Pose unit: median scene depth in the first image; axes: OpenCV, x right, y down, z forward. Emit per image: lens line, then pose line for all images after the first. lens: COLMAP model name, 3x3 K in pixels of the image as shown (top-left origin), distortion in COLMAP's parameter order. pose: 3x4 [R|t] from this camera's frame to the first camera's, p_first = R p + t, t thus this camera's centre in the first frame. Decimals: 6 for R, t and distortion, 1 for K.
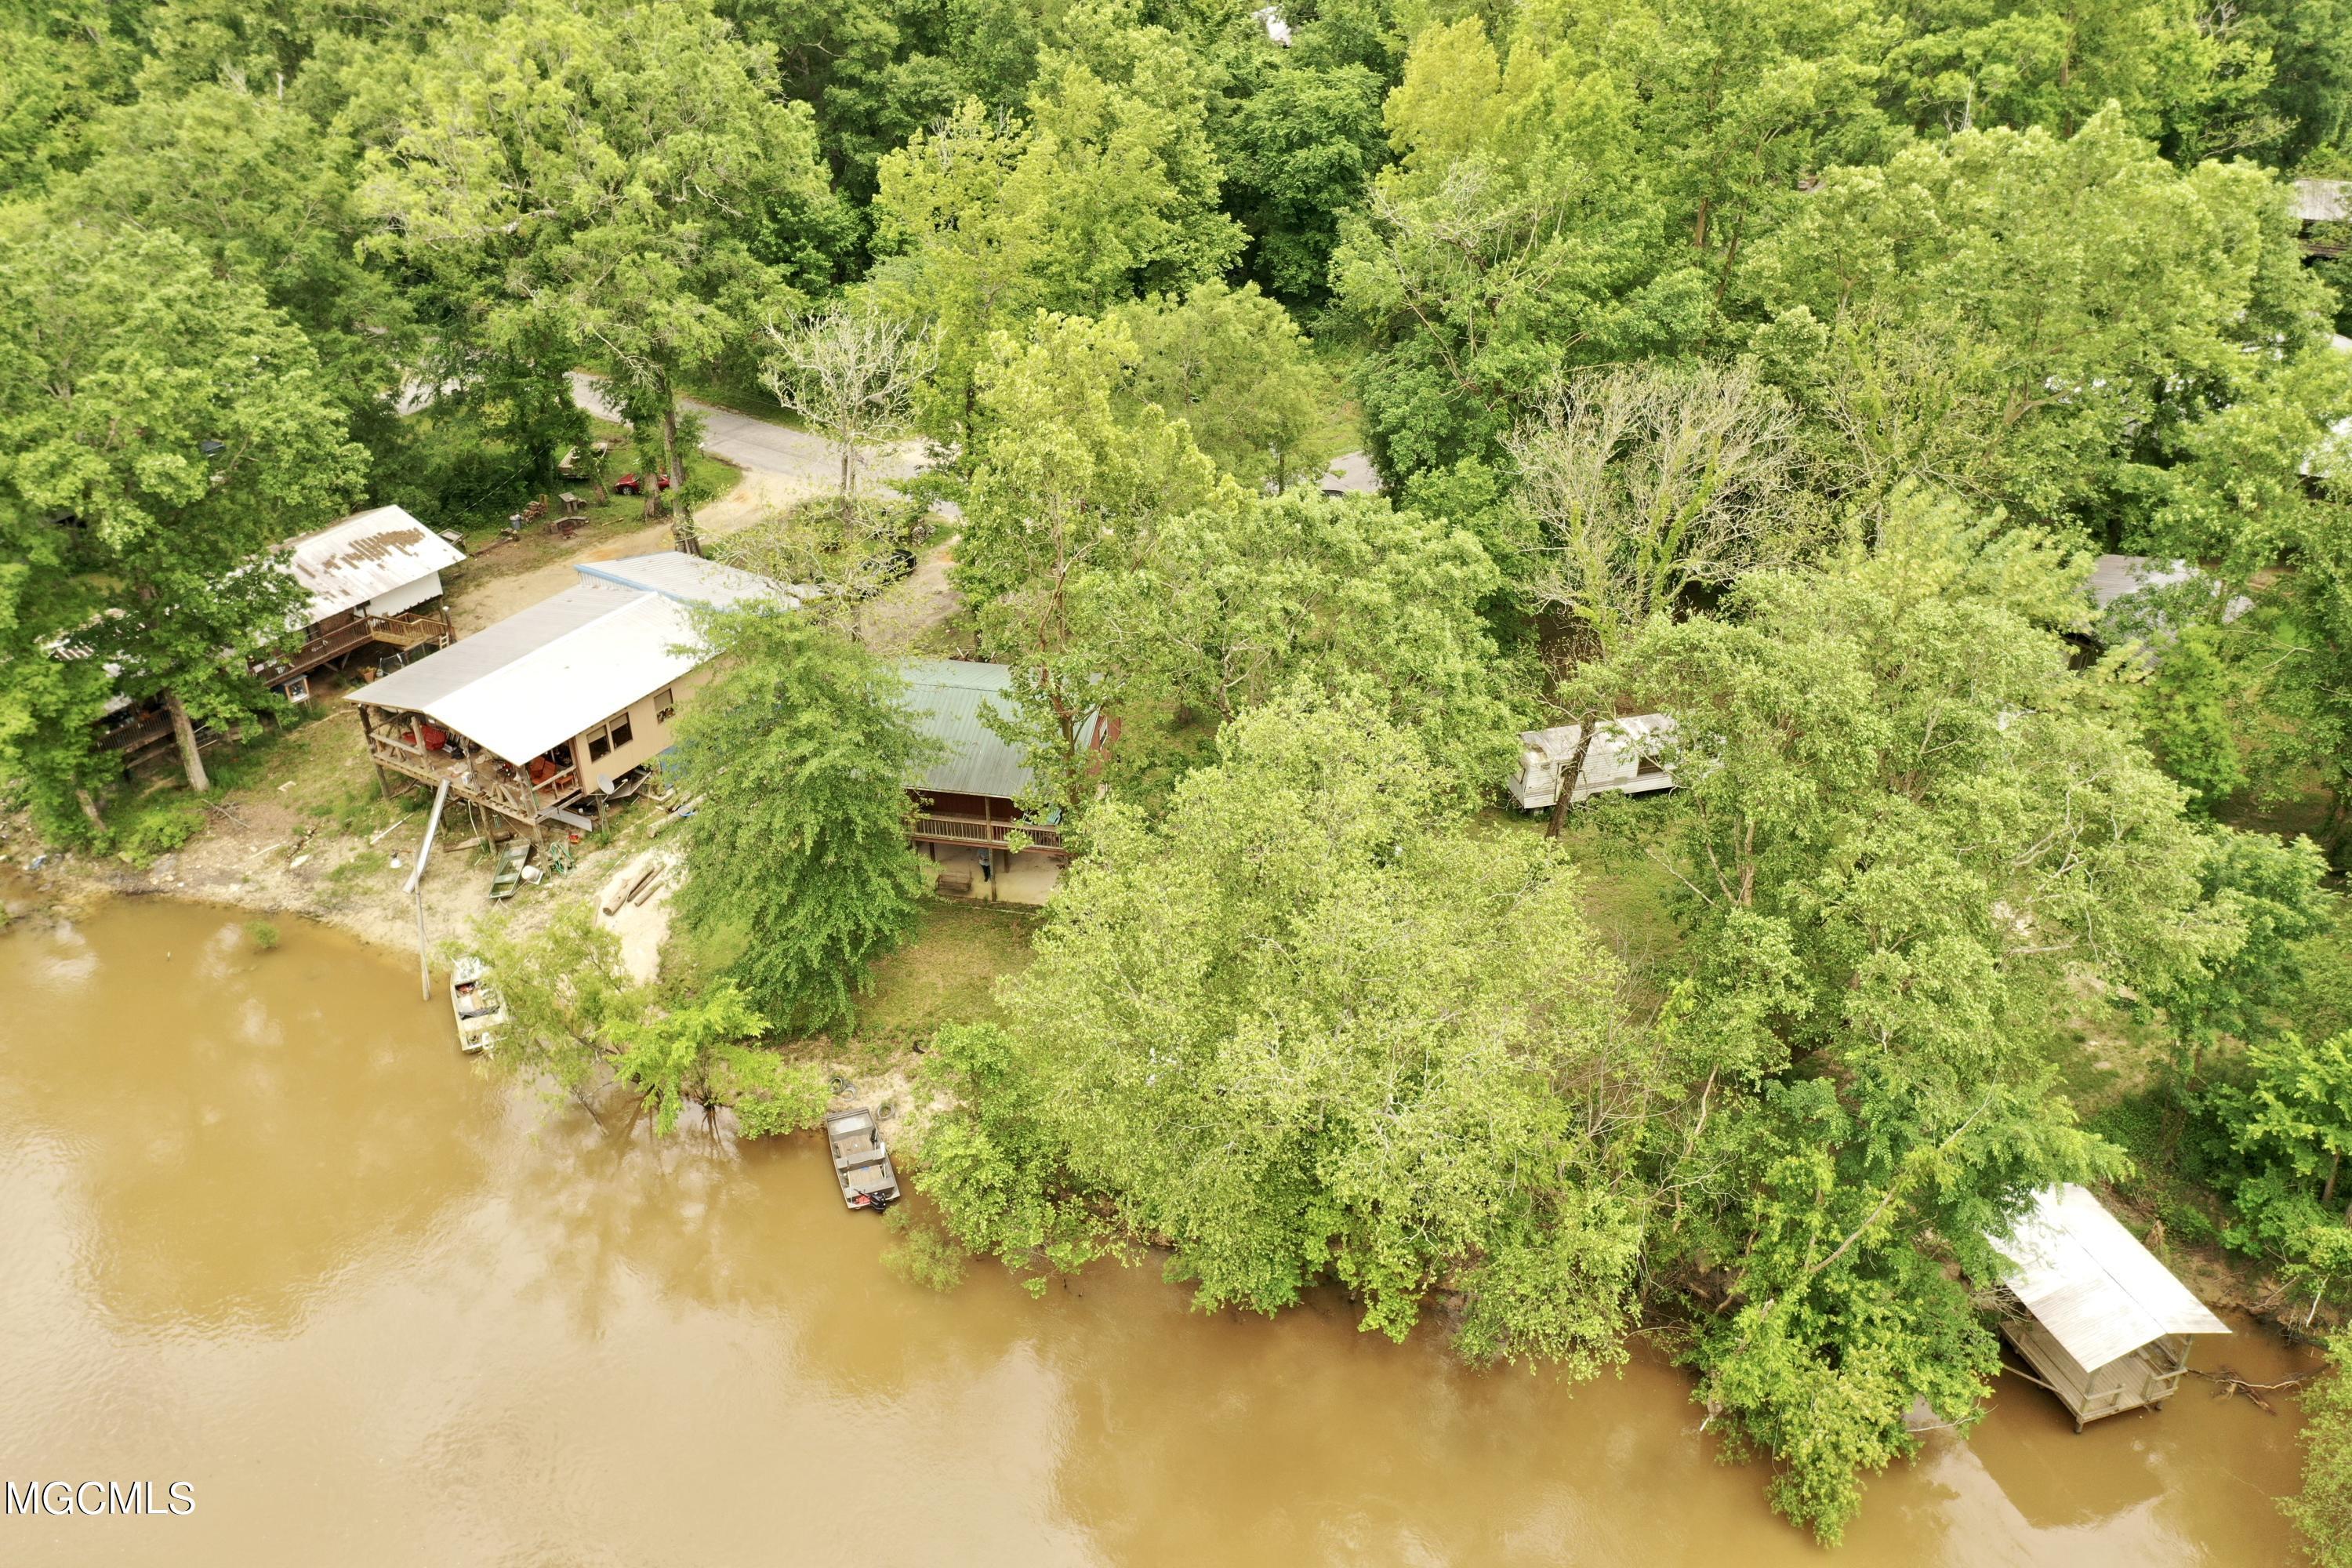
lens RADIAL K [[1908.8, 0, 1187.6], [0, 1908.8, 779.1], [0, 0, 1]] dist [0.011469, -0.008393]
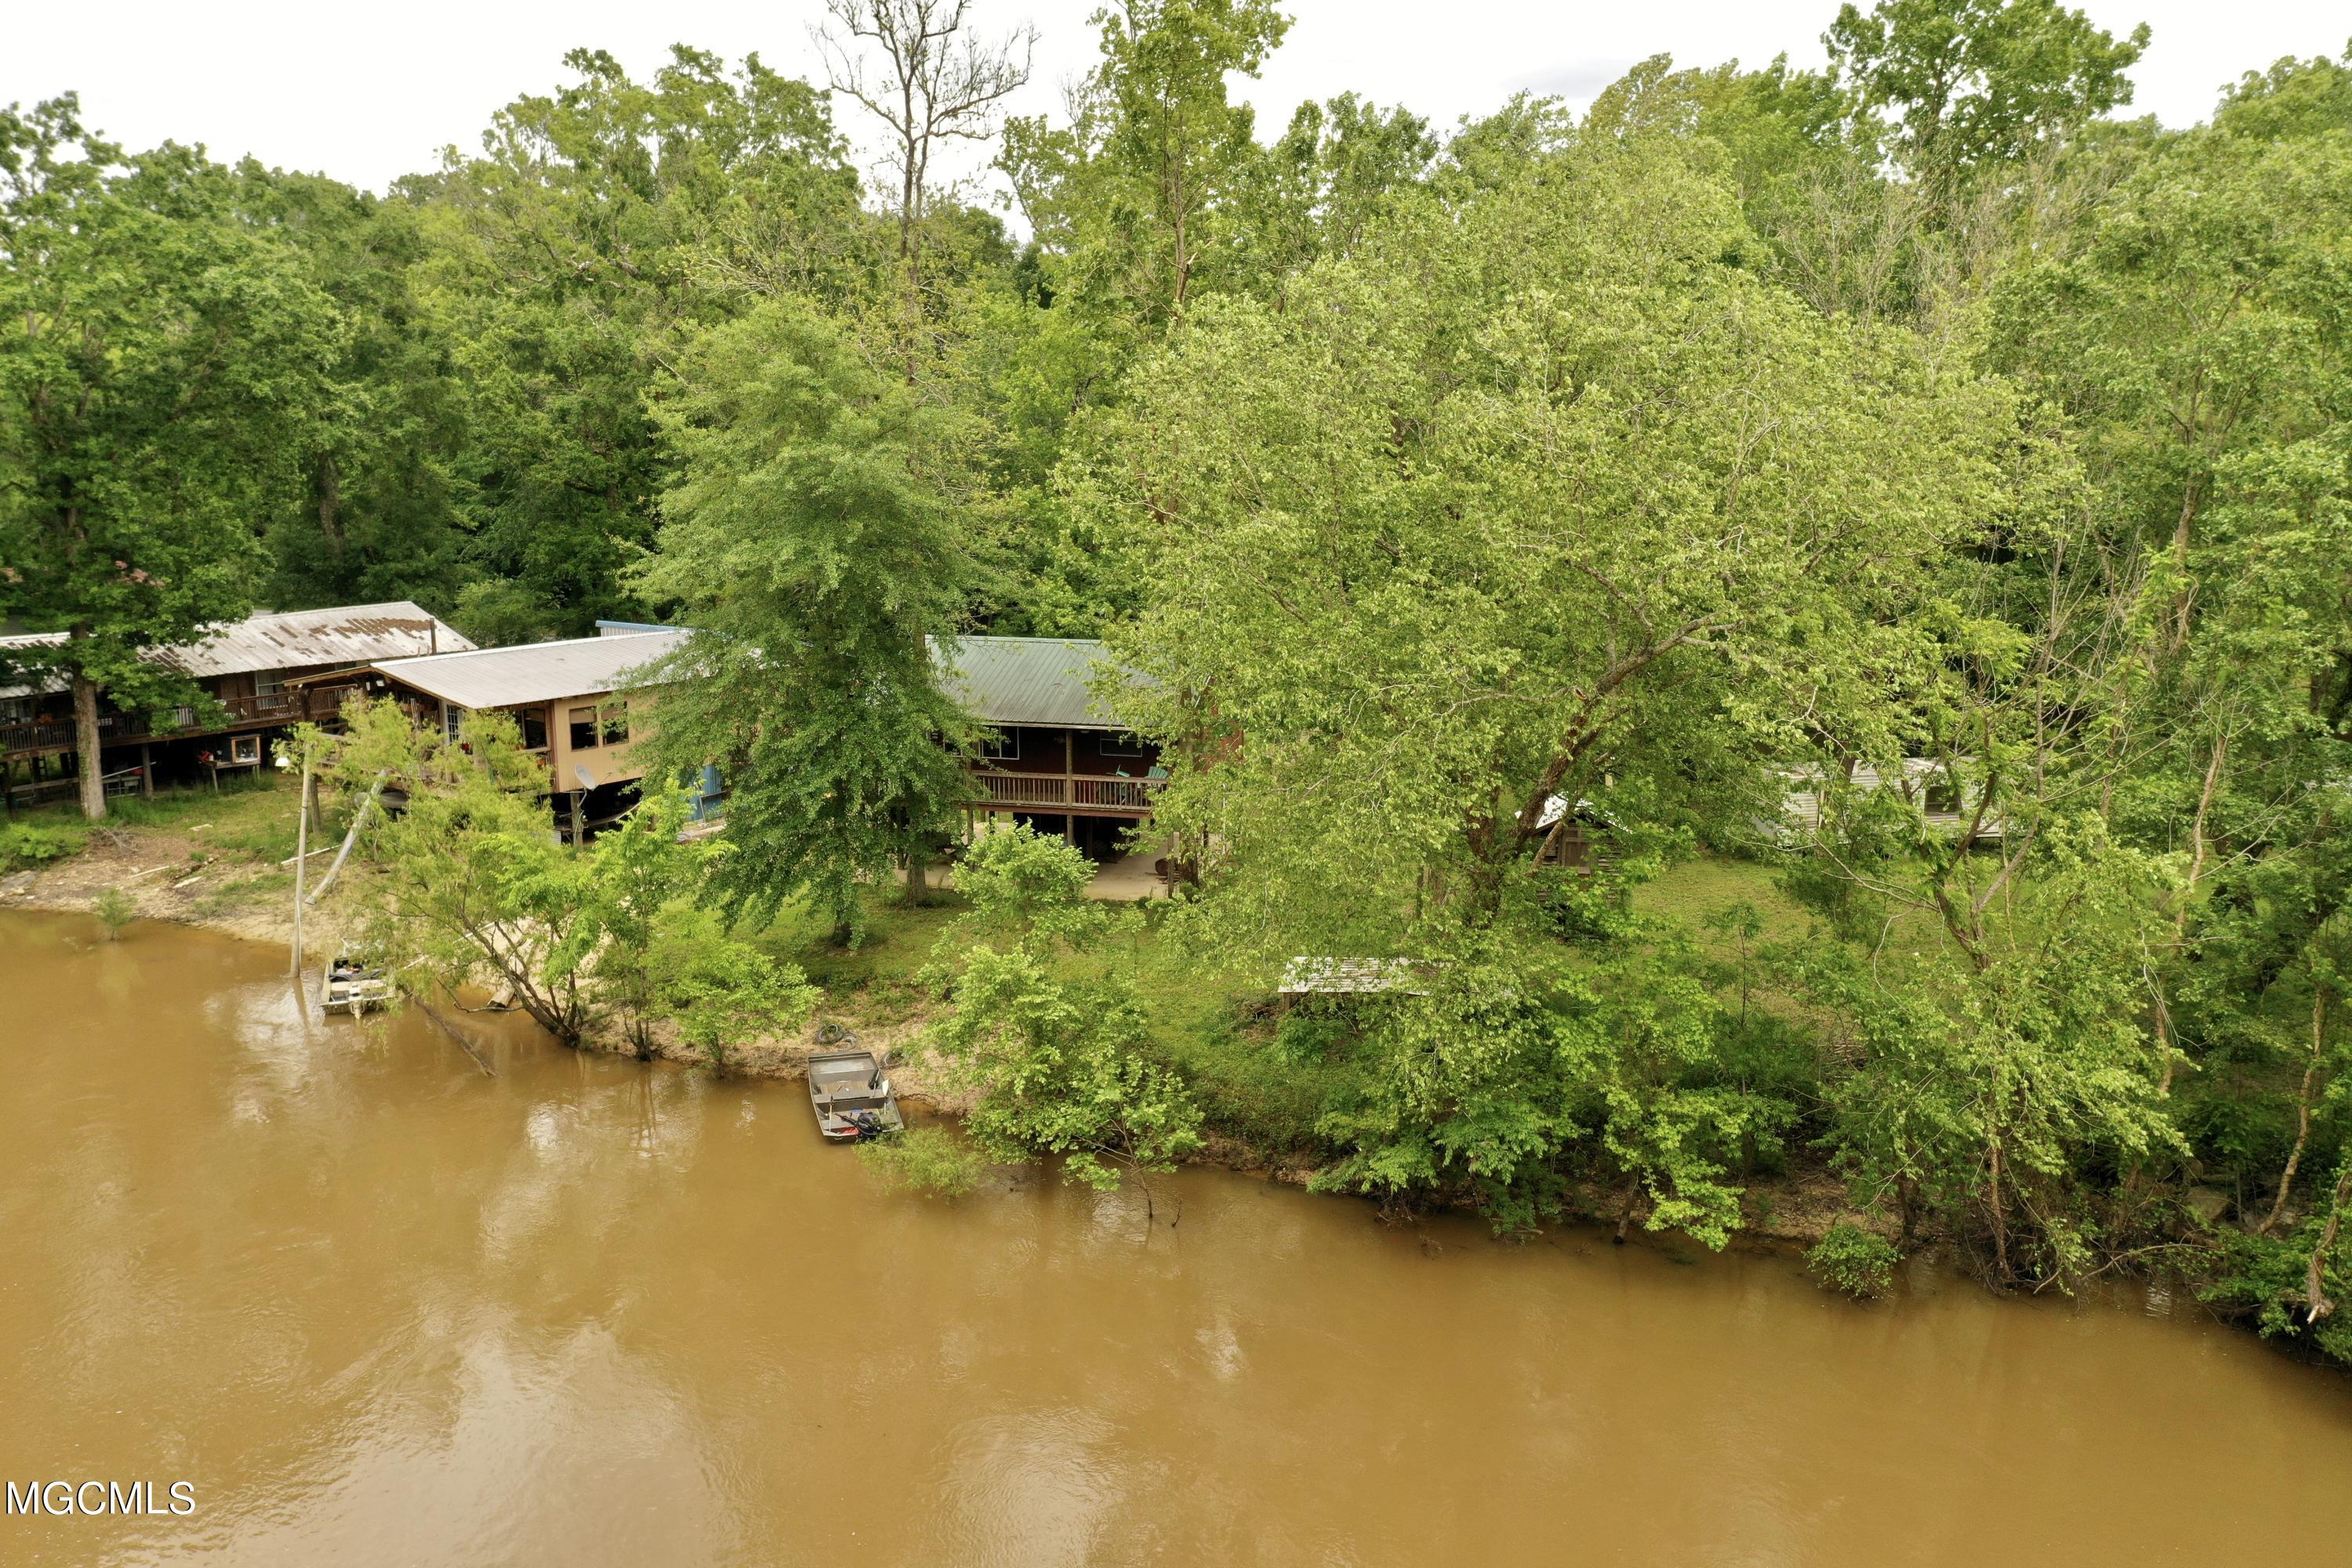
lens RADIAL K [[1908.8, 0, 1188.1], [0, 1908.8, 800.3], [0, 0, 1]] dist [0.011469, -0.008393]
pose [[0.998095, 0.017656, -0.059120, -0.013605], [-0.037044, 0.937743, -0.345350, 0.280281], [0.049342, 0.346882, 0.936610, 0.295516]]
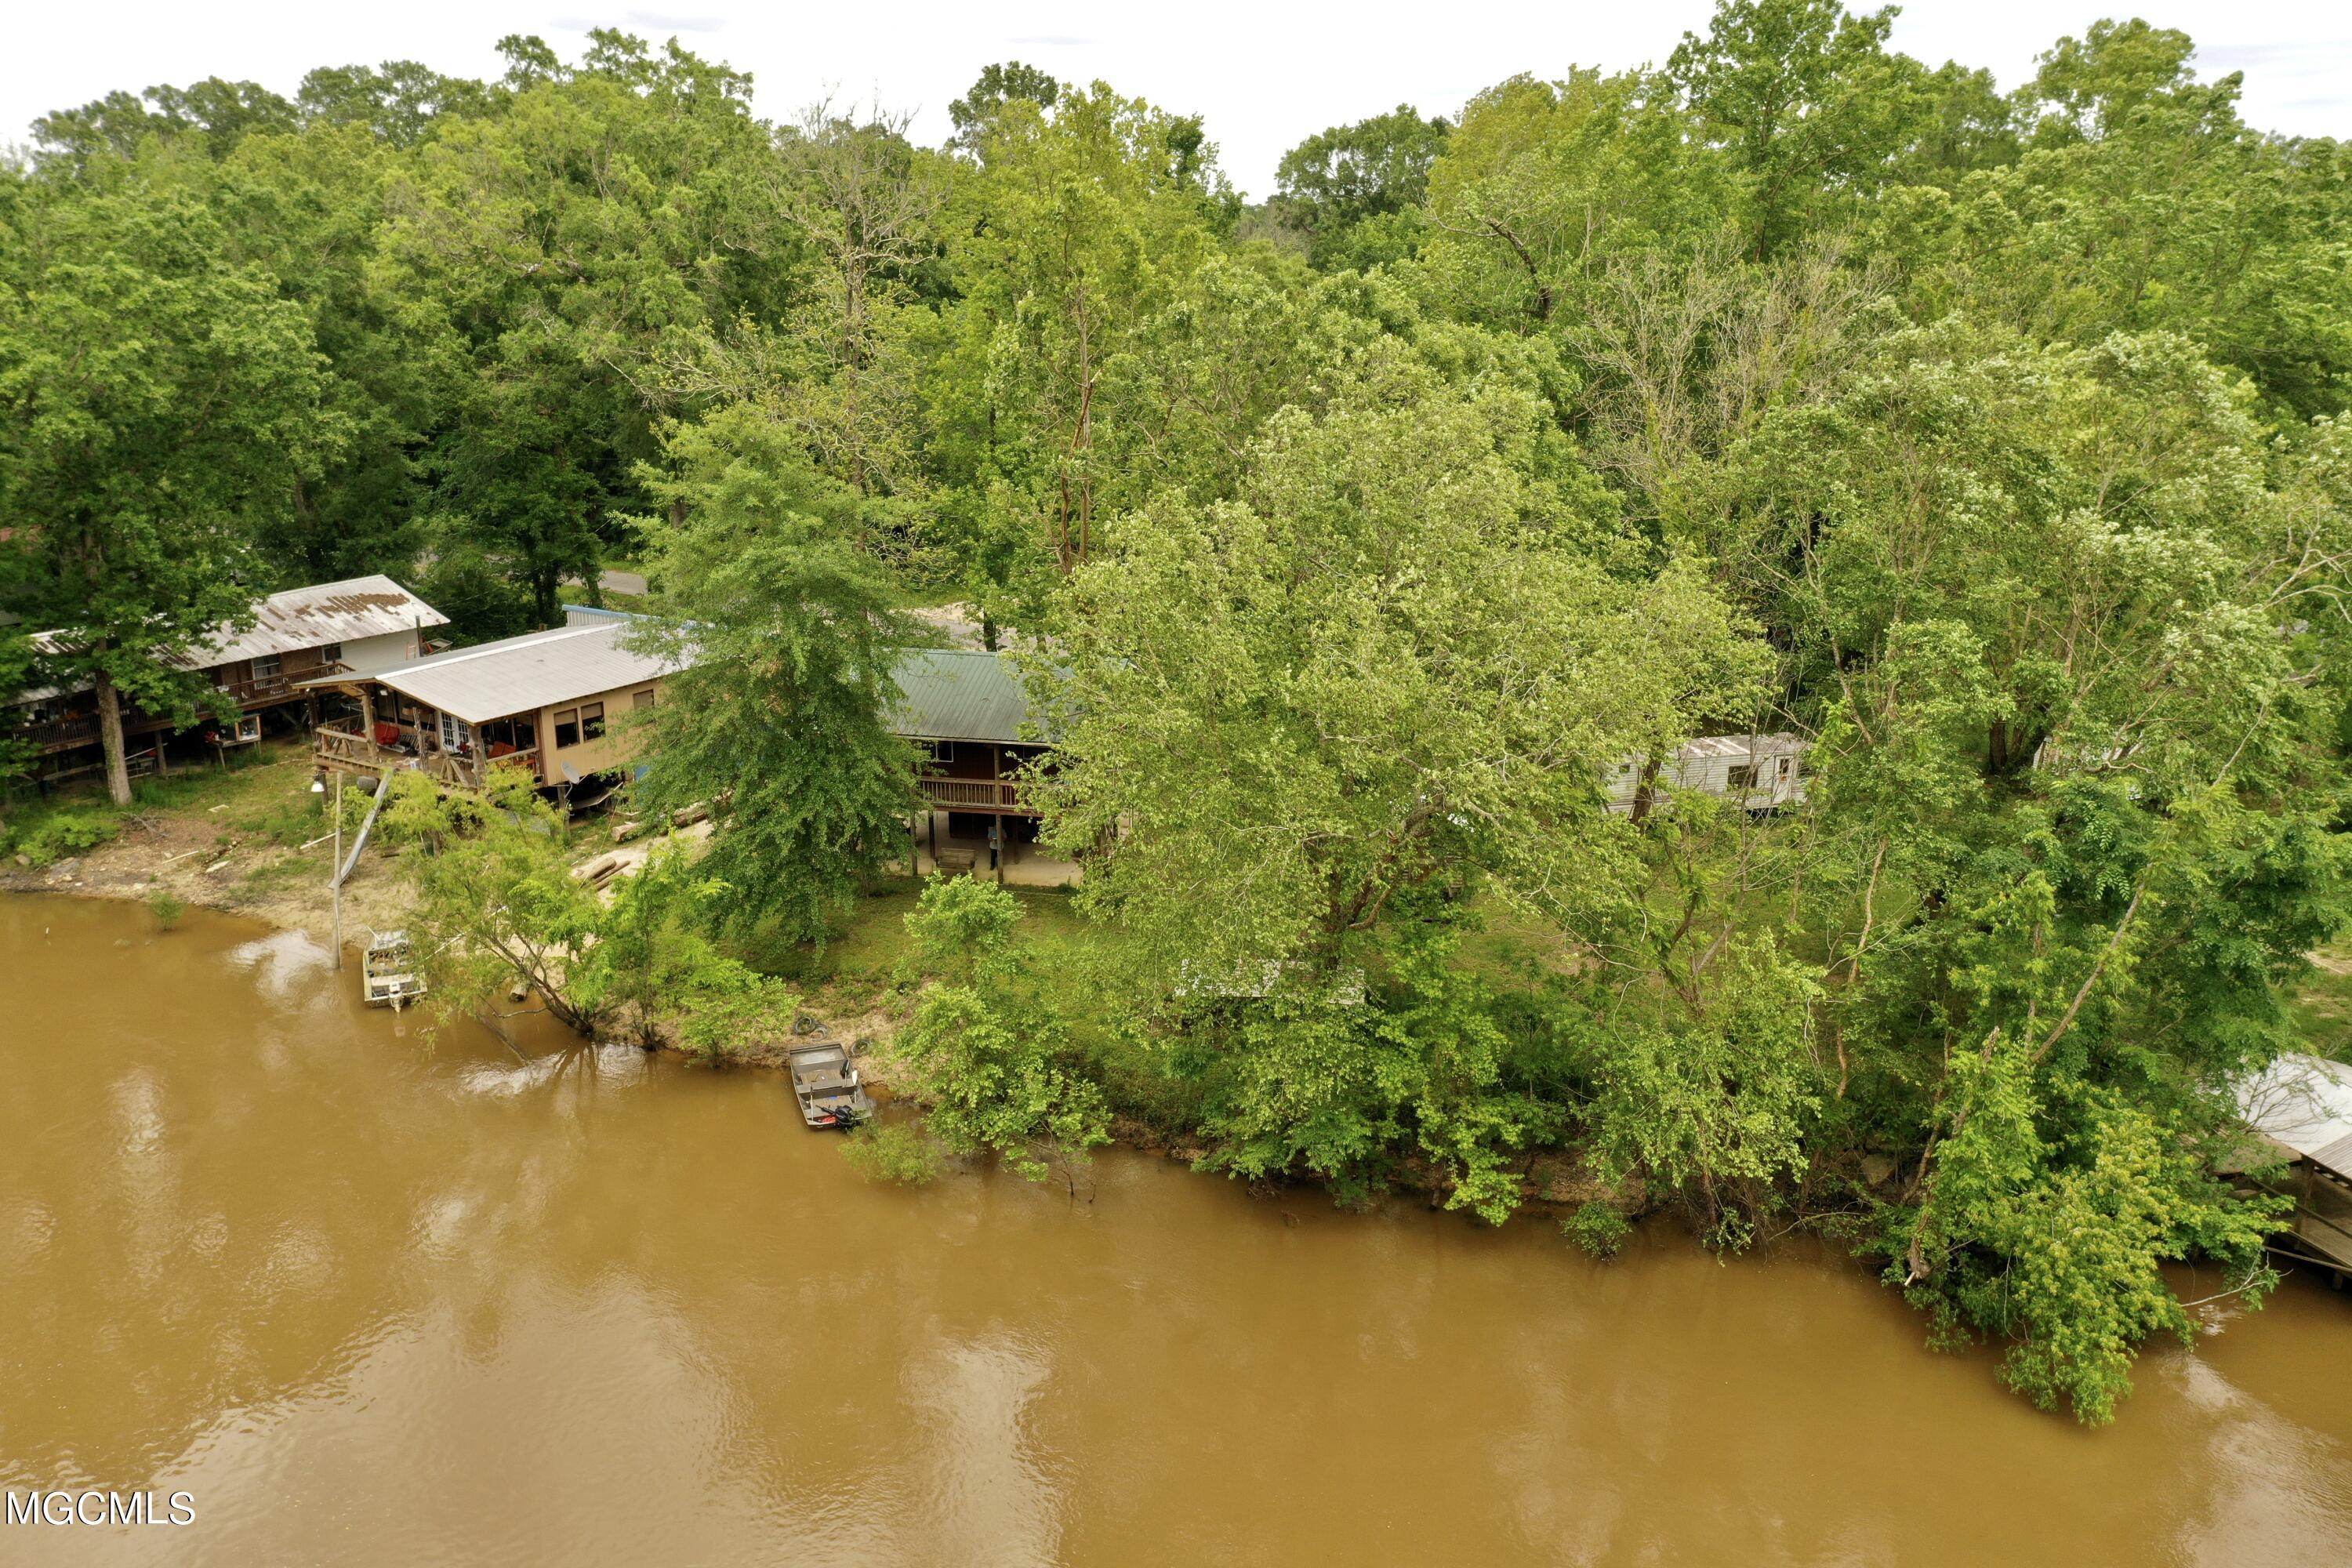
lens RADIAL K [[1908.8, 0, 1186.1], [0, 1908.8, 781.9], [0, 0, 1]] dist [0.011469, -0.008393]
pose [[0.999882, 0.008252, -0.012930, -0.005867], [-0.011340, 0.965314, -0.260846, 0.243839], [0.010329, 0.260962, 0.965294, 0.148454]]
